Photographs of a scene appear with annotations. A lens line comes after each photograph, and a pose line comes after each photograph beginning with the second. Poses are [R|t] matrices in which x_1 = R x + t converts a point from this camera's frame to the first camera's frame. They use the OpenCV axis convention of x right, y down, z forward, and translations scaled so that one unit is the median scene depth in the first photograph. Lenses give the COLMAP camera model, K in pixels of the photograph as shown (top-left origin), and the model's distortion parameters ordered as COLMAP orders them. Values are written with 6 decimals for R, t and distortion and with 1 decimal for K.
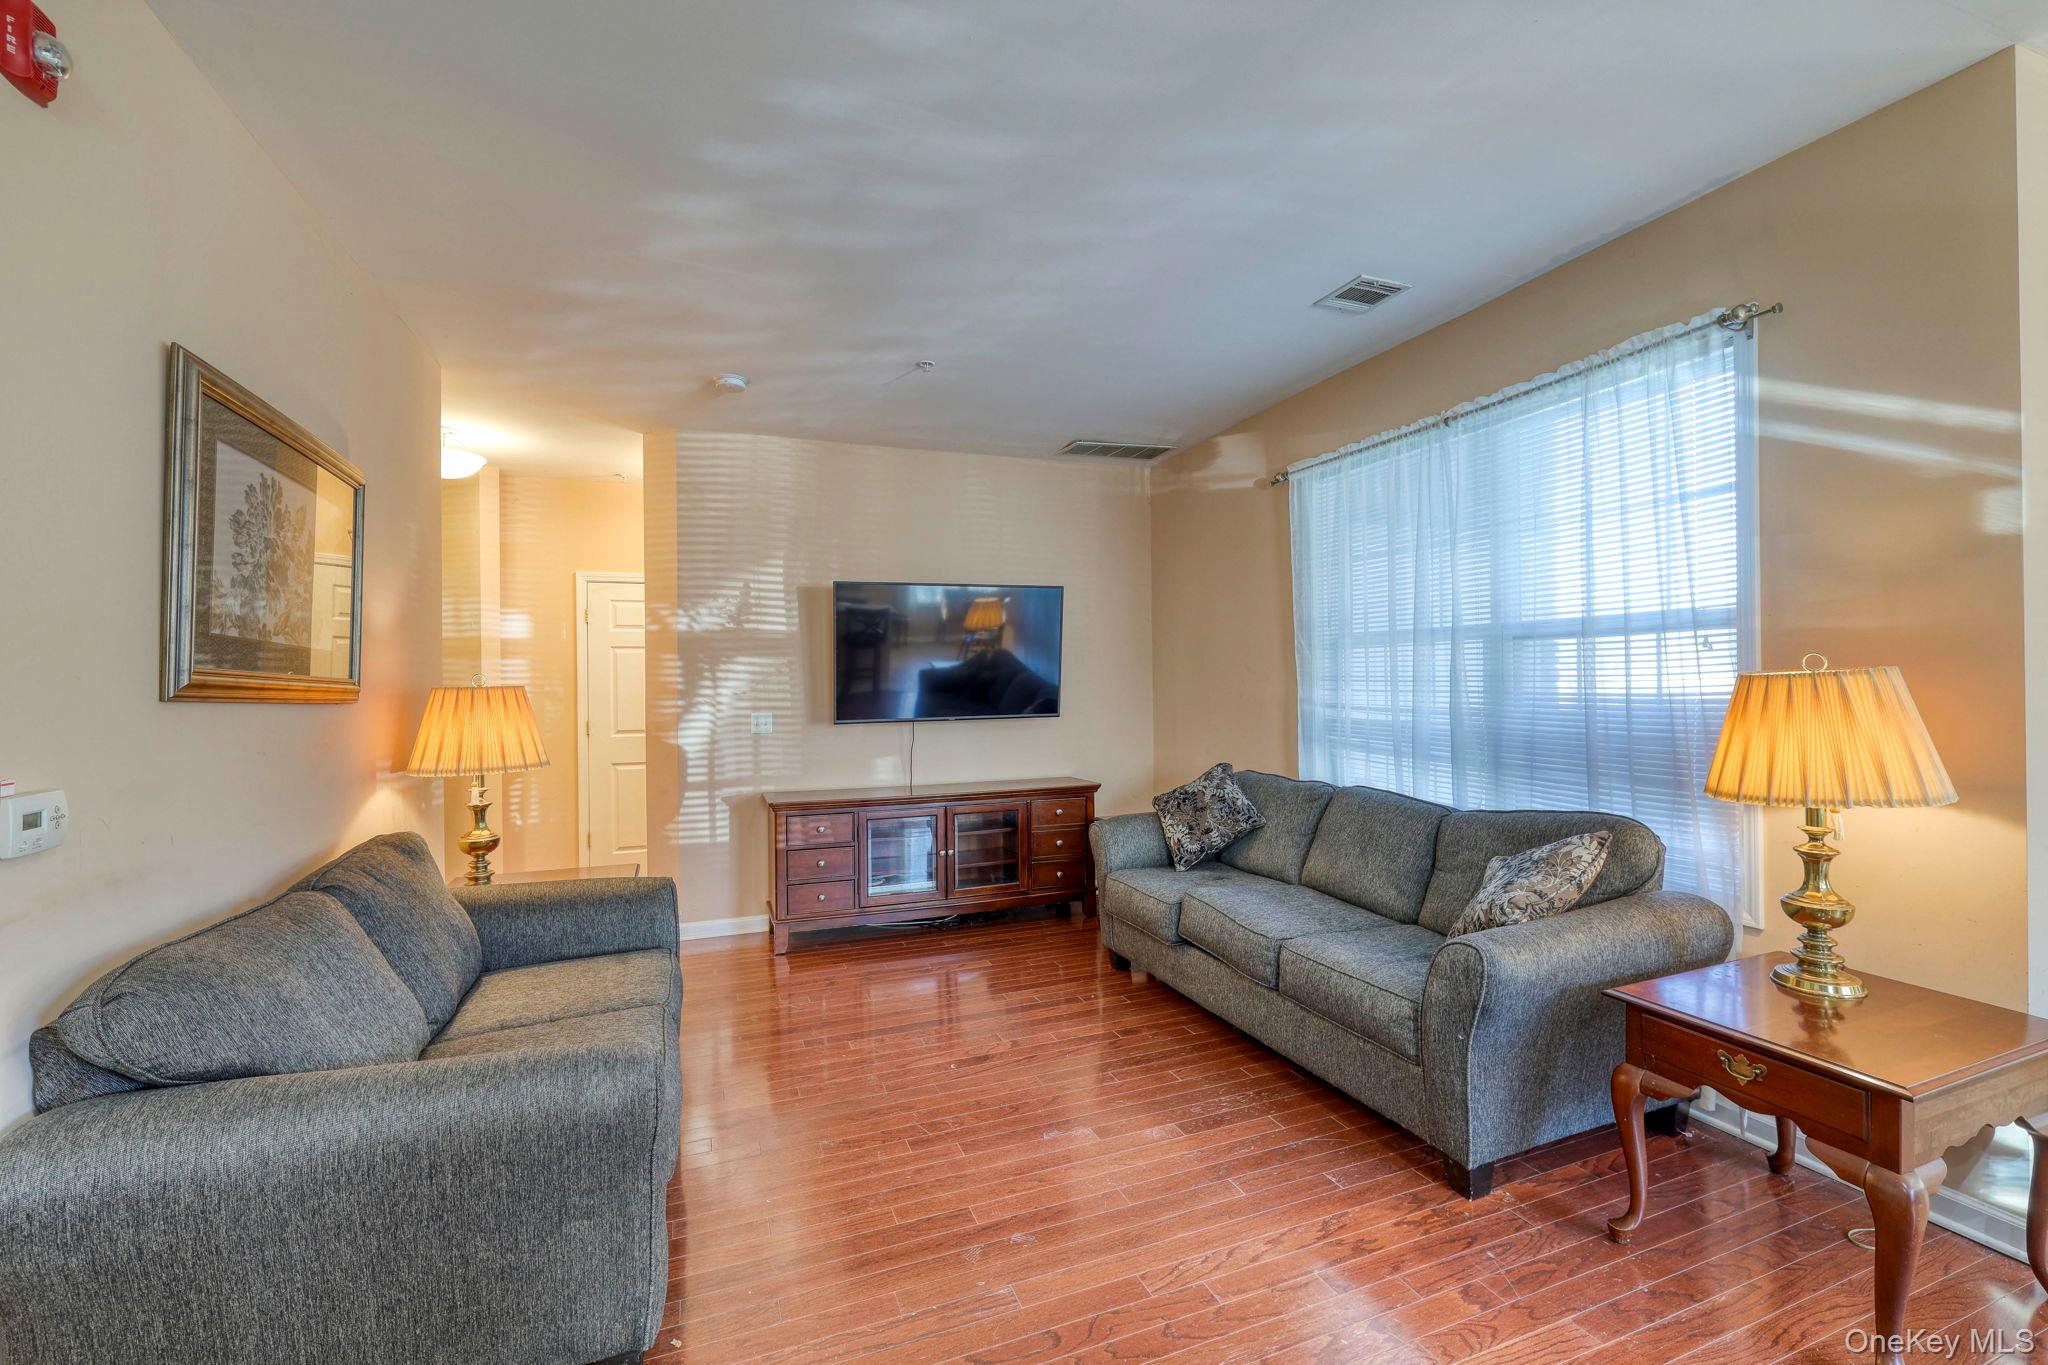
lens RADIAL K [[853.7, 0, 1025.6], [0, 853.7, 684.2], [0, 0, 1]] dist [-0.001601, 0.000156]
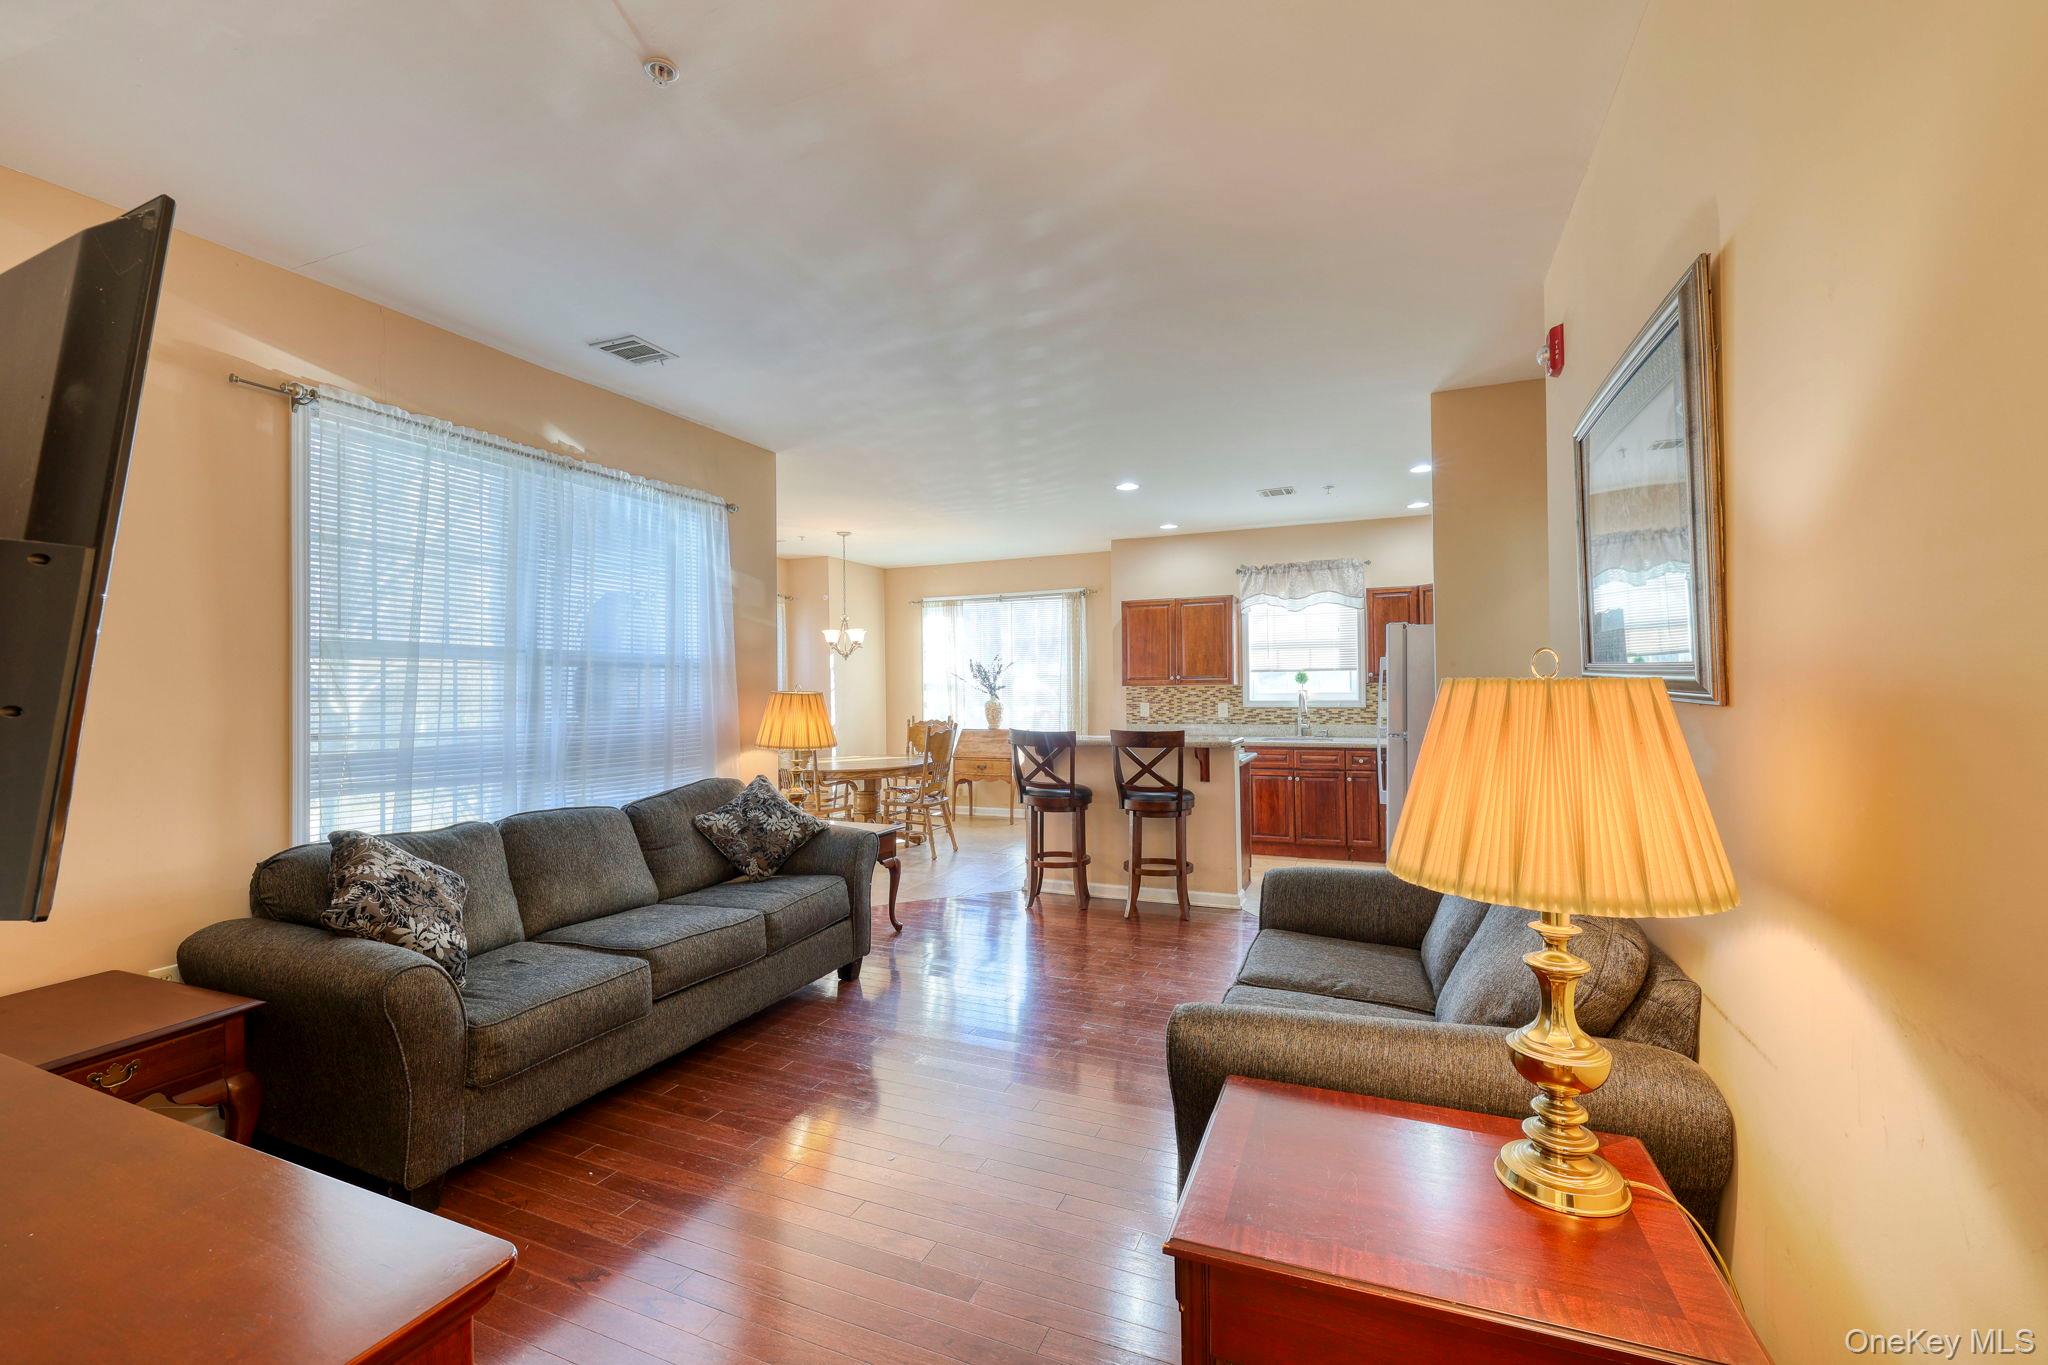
lens RADIAL K [[853.7, 0, 1030.9], [0, 853.7, 678.8], [0, 0, 1]] dist [-0.001601, 0.000156]
pose [[-0.715254, 0.015473, 0.698693, -0.737554], [0.006672, 0.999860, -0.015313, -0.011774], [-0.698832, -0.006291, -0.715258, 1.429745]]
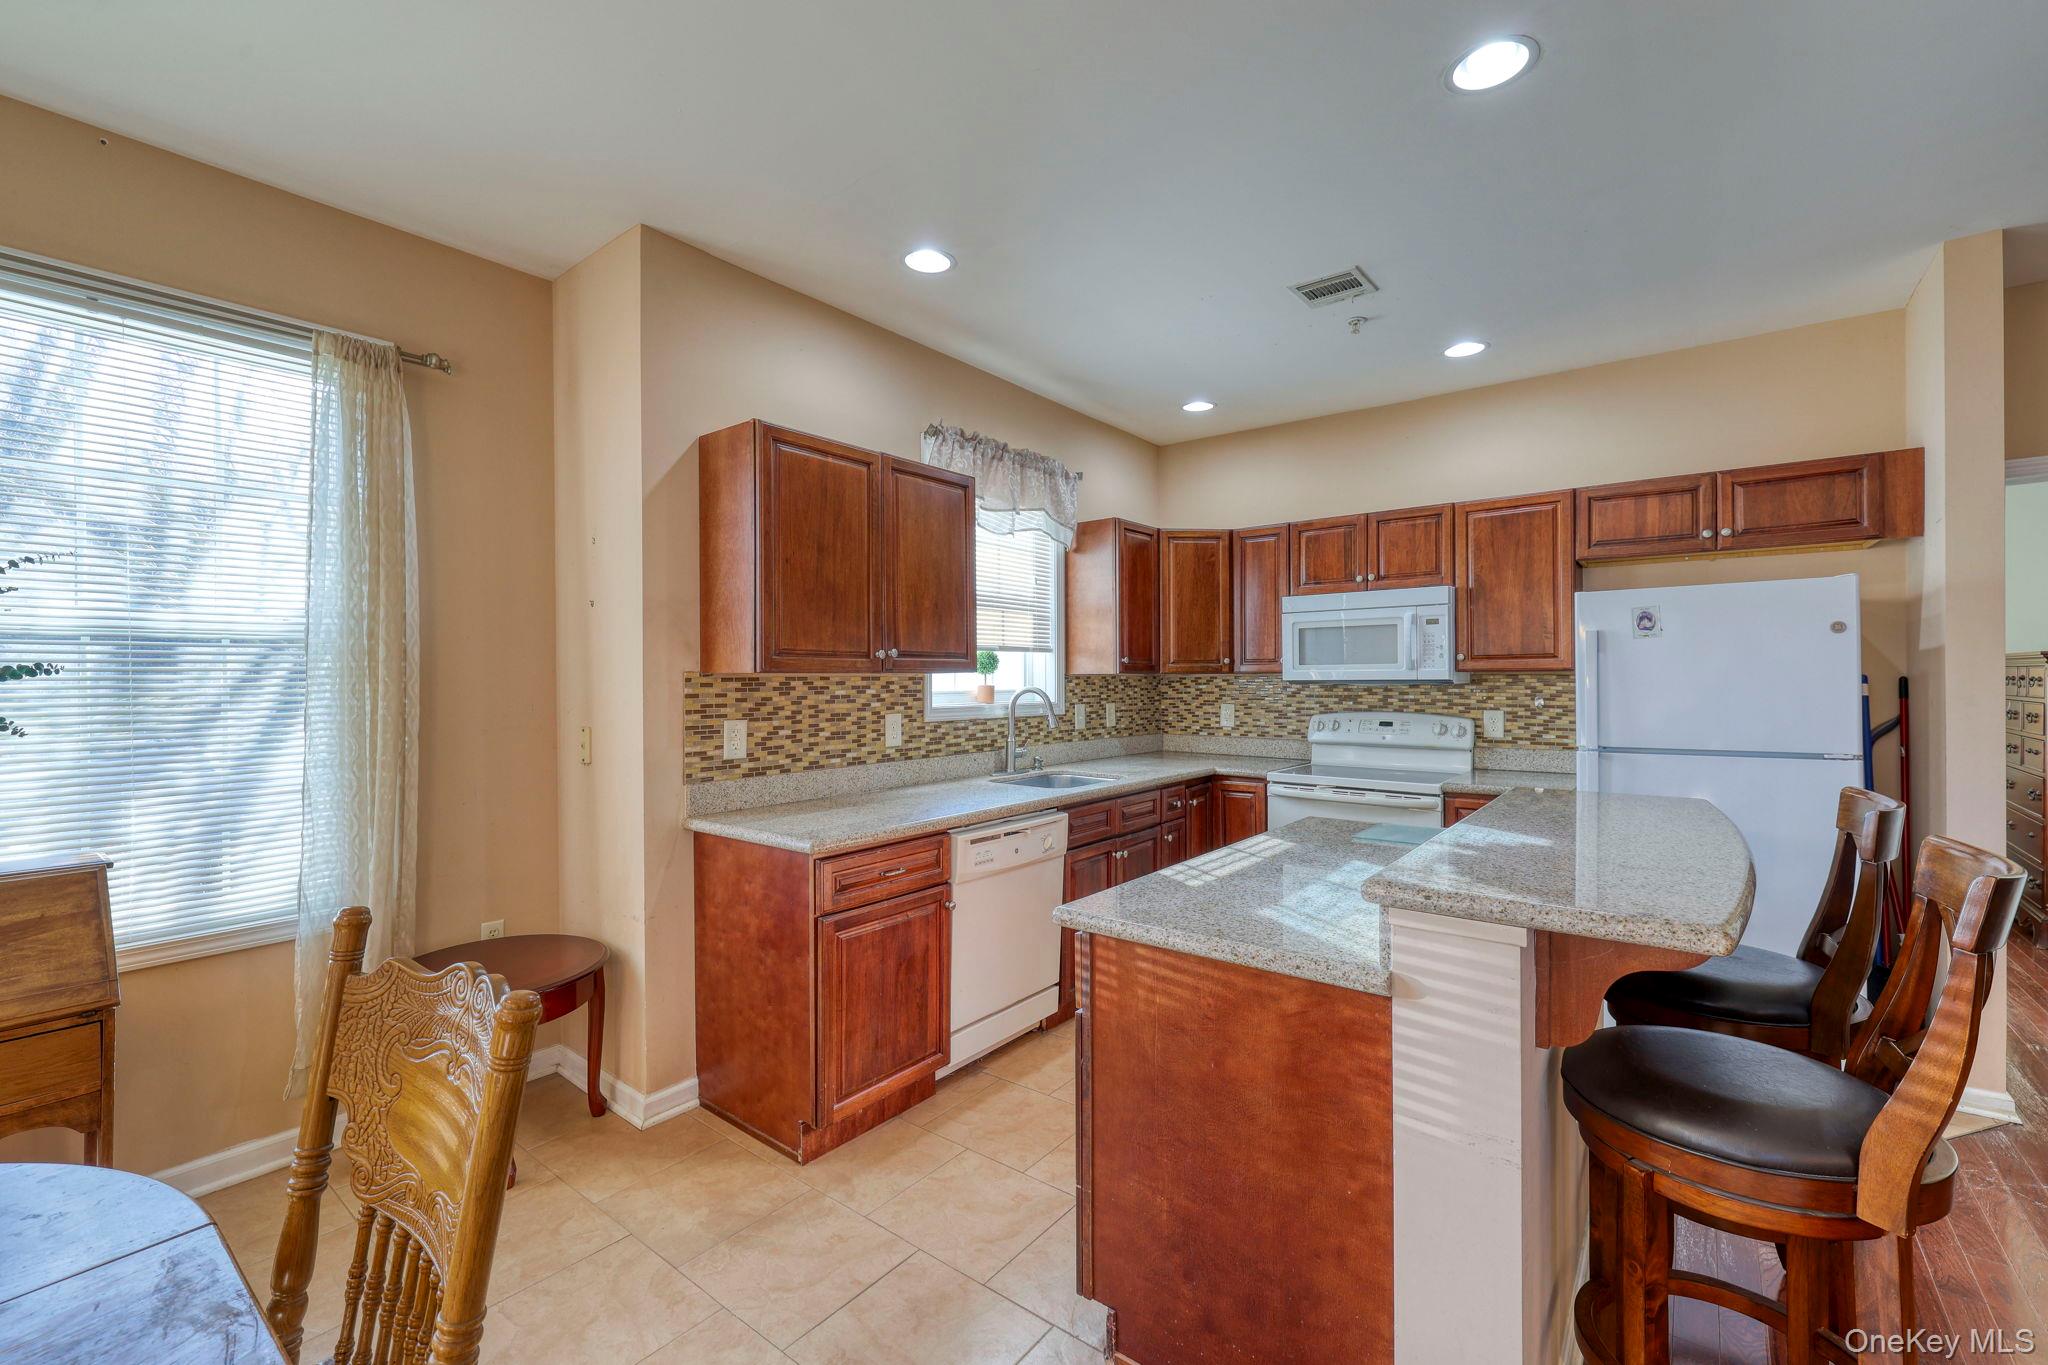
lens RADIAL K [[853.7, 0, 1025.6], [0, 853.7, 676.6], [0, 0, 1]] dist [-0.001601, 0.000156]
pose [[-0.866059, 0.002180, -0.499937, 0.973221], [0.006783, 0.999950, -0.007388, -0.015200], [0.499895, -0.009790, -0.866030, 0.331672]]
